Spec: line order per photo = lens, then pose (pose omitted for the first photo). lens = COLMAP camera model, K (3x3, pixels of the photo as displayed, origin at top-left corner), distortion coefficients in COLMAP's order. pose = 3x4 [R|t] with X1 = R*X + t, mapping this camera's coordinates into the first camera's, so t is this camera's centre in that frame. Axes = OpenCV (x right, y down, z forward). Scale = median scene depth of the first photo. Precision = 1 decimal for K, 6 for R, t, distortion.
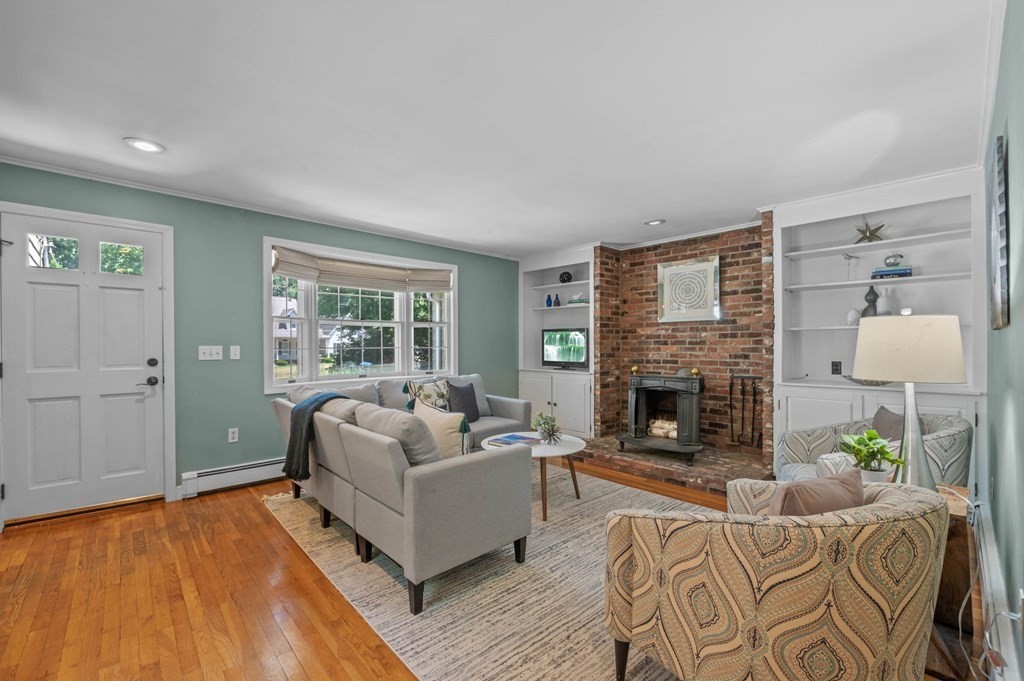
lens RADIAL K [[430.7, 0, 506.3], [0, 430.7, 344.7], [0, 0, 1]] dist [-0.009790, 0.000015]
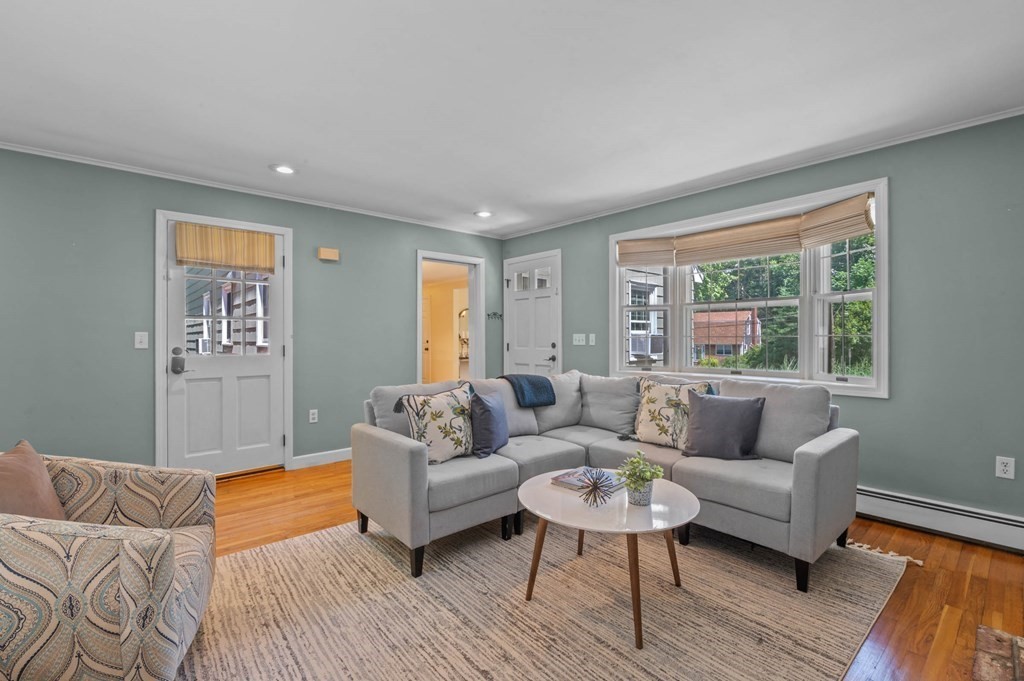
lens RADIAL K [[446.9, 0, 515.8], [0, 446.9, 339.7], [0, 0, 1]] dist [-0.011213, -0.000534]
pose [[-0.033176, 0.008983, -0.999409, 0.501374], [0.004089, 0.999952, 0.008852, 0.005363], [0.999441, -0.003792, -0.033211, 0.659201]]
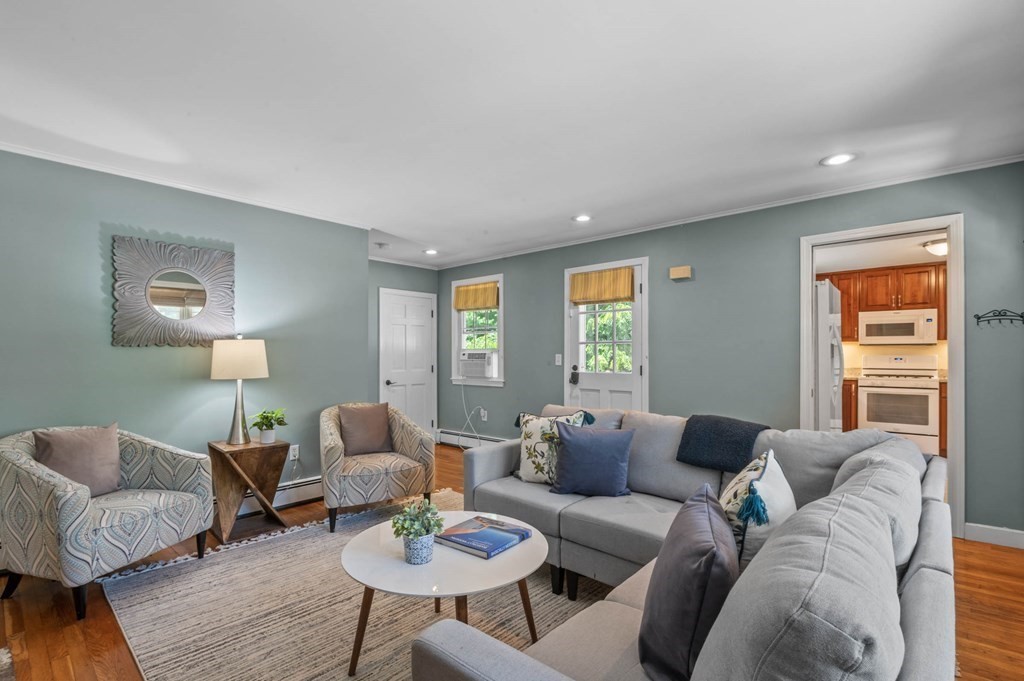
lens RADIAL K [[477.2, 0, 510.2], [0, 477.2, 357.9], [0, 0, 1]] dist [-0.006336, -0.001664]
pose [[-0.995524, 0.006305, -0.094294, 0.028637], [0.005942, 0.999974, 0.004128, 0.000659], [0.094318, 0.003549, -0.995536, 1.156387]]
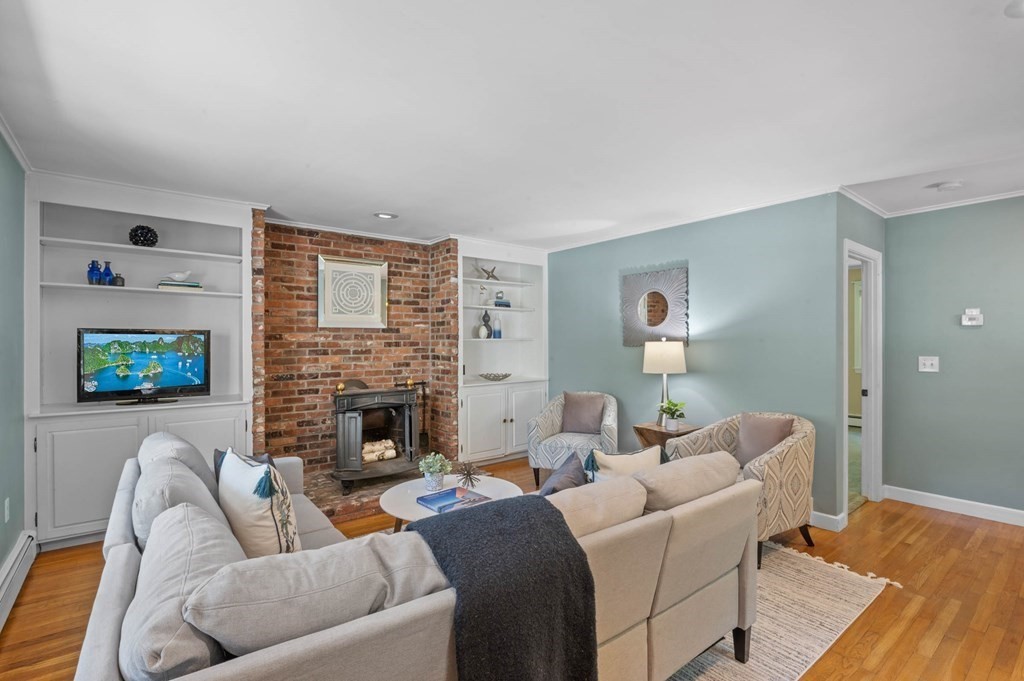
lens RADIAL K [[477.2, 0, 512.7], [0, 477.2, 340.5], [0, 0, 1]] dist [-0.006336, -0.001664]
pose [[0.073425, 0.002104, 0.997299, -0.547224], [0.000665, 0.999997, -0.002158, -0.026410], [-0.997301, 0.000821, 0.073423, 0.612305]]
